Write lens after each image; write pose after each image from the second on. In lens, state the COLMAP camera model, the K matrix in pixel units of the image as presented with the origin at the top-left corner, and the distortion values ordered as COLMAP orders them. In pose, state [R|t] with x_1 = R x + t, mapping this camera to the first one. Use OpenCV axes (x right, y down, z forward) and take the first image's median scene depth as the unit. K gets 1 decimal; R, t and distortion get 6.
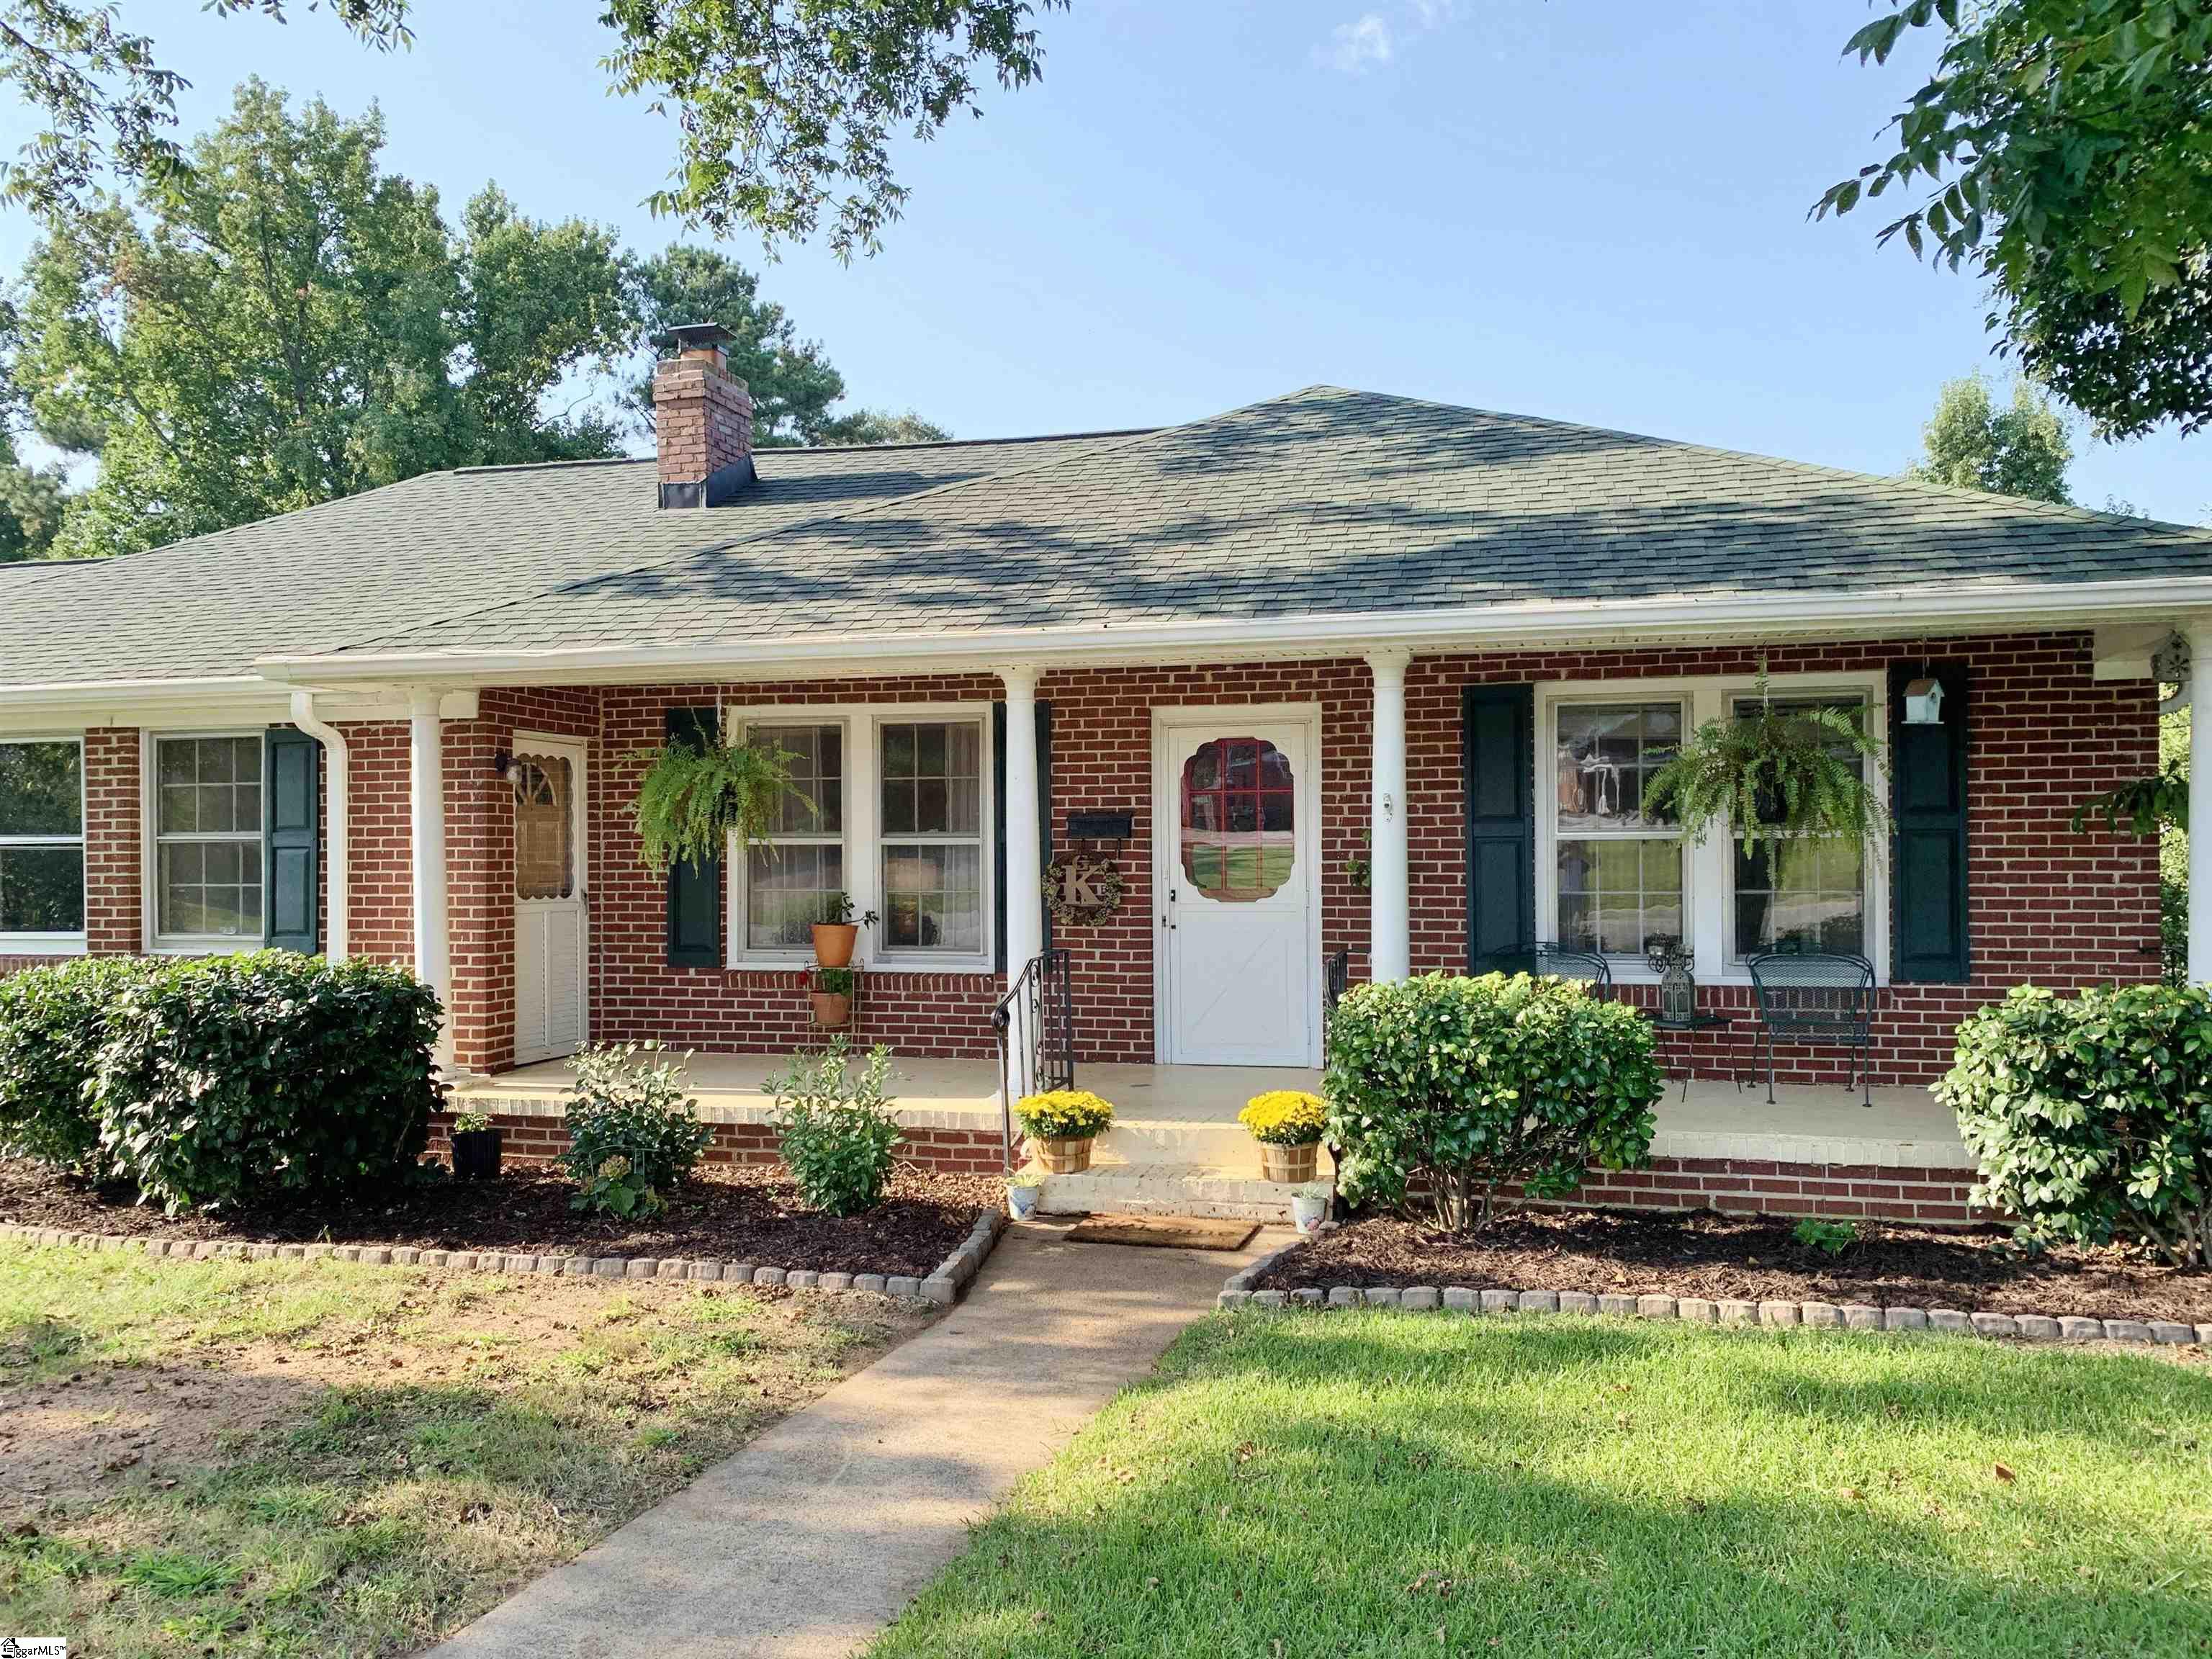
lens RADIAL K [[1685.9, 0, 1109.7], [0, 1685.9, 836.6], [0, 0, 1]] dist [0.041773, -0.050984]
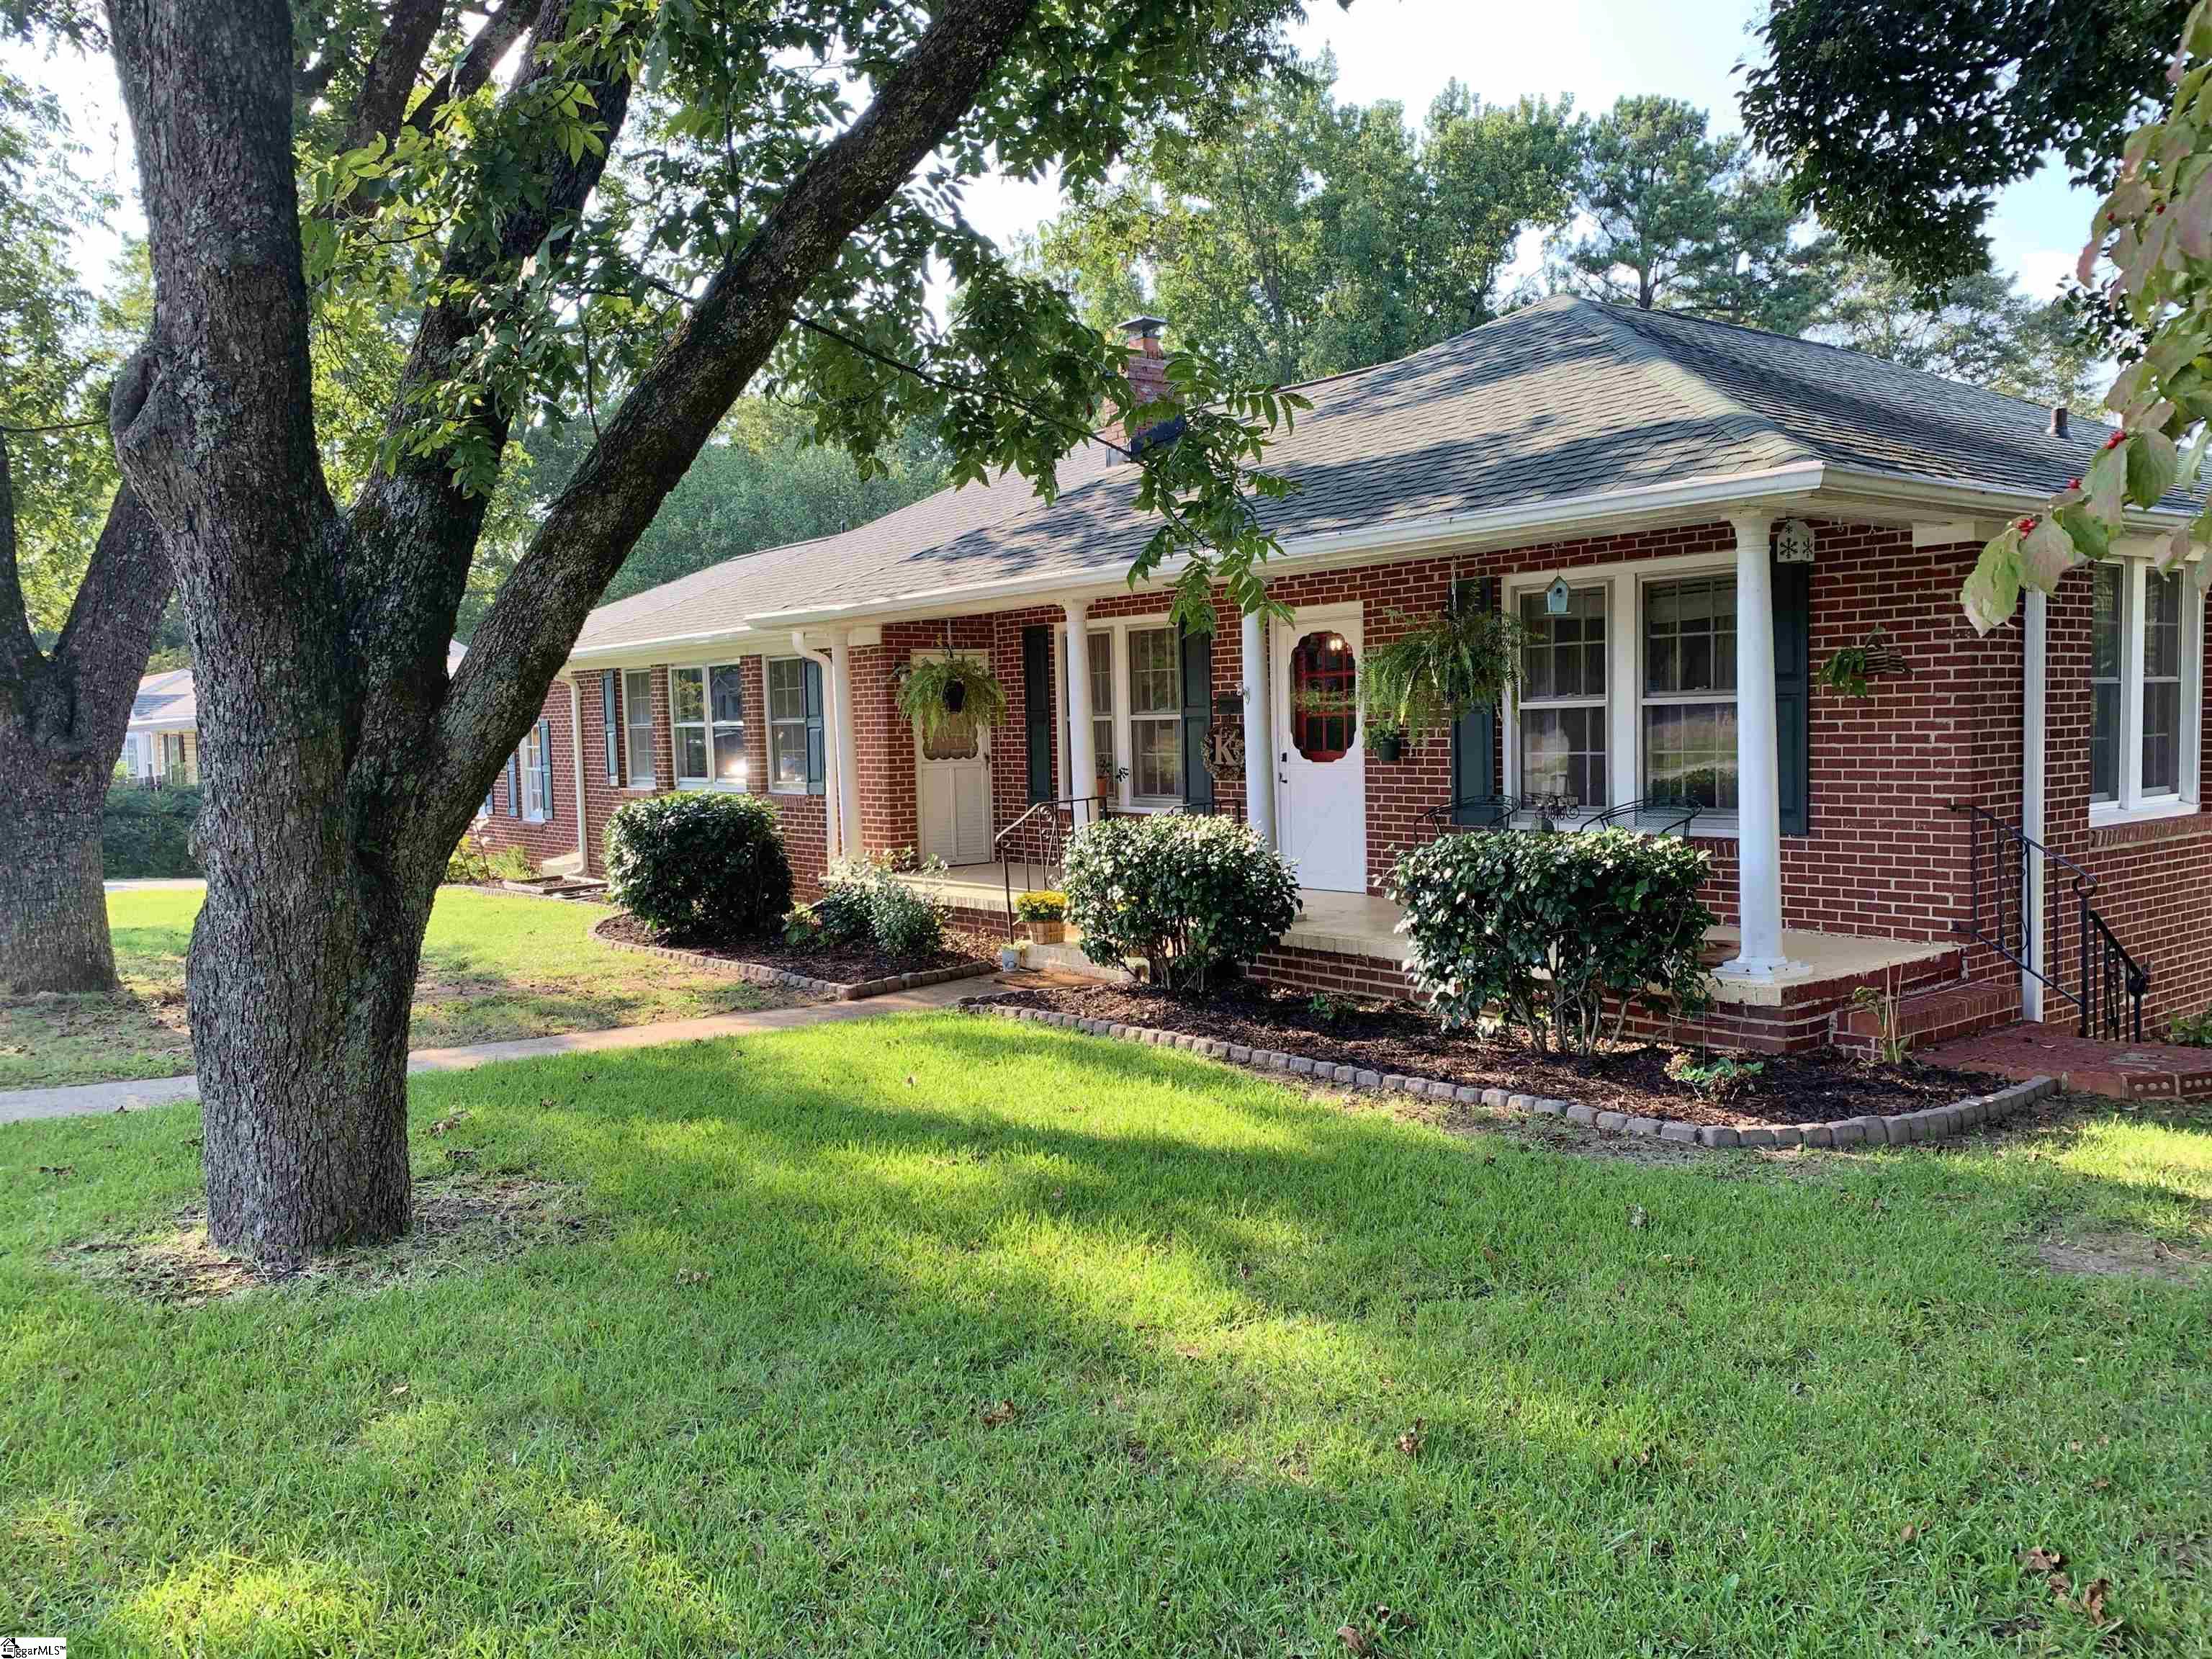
lens RADIAL K [[1685.9, 0, 1106.6], [0, 1685.9, 832.7], [0, 0, 1]] dist [0.041773, -0.050984]
pose [[0.800826, 0.023566, -0.598434, 0.713165], [0.027880, 0.996675, 0.076557, -0.010109], [0.598248, -0.077993, 0.797506, -0.117367]]
